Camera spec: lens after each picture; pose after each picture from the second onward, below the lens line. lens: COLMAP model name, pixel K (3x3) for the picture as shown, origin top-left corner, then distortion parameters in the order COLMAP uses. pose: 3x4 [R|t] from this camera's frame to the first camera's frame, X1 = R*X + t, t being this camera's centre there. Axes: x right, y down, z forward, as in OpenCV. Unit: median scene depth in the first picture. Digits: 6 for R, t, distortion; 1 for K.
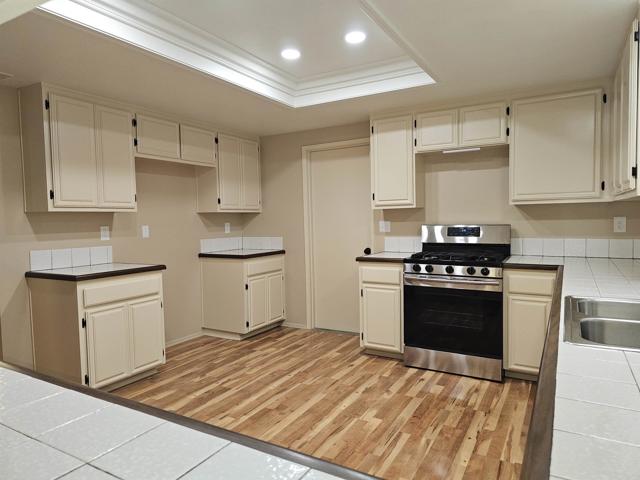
lens RADIAL K [[435.0, 0, 320.0], [0, 435.0, 240.0], [0, 0, 1]] dist [0.052881, -0.002647]
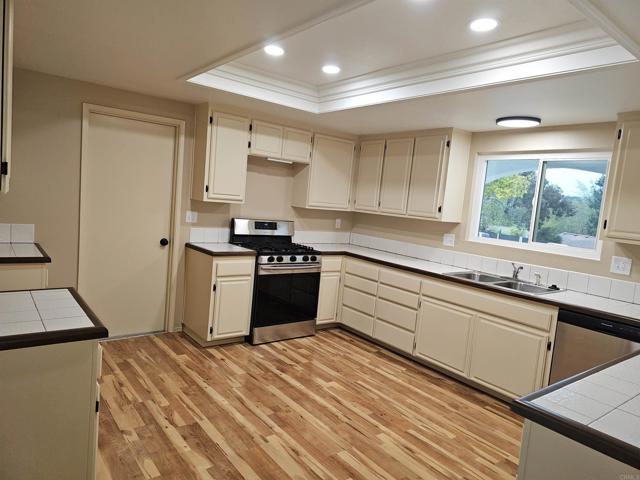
lens RADIAL K [[435.0, 0, 320.0], [0, 435.0, 240.0], [0, 0, 1]] dist [0.052881, -0.002647]
pose [[0.359082, -0.036445, 0.932594, -0.831945], [-0.045224, 0.997384, 0.056390, -0.059812], [-0.932210, -0.062424, 0.356495, 0.475111]]
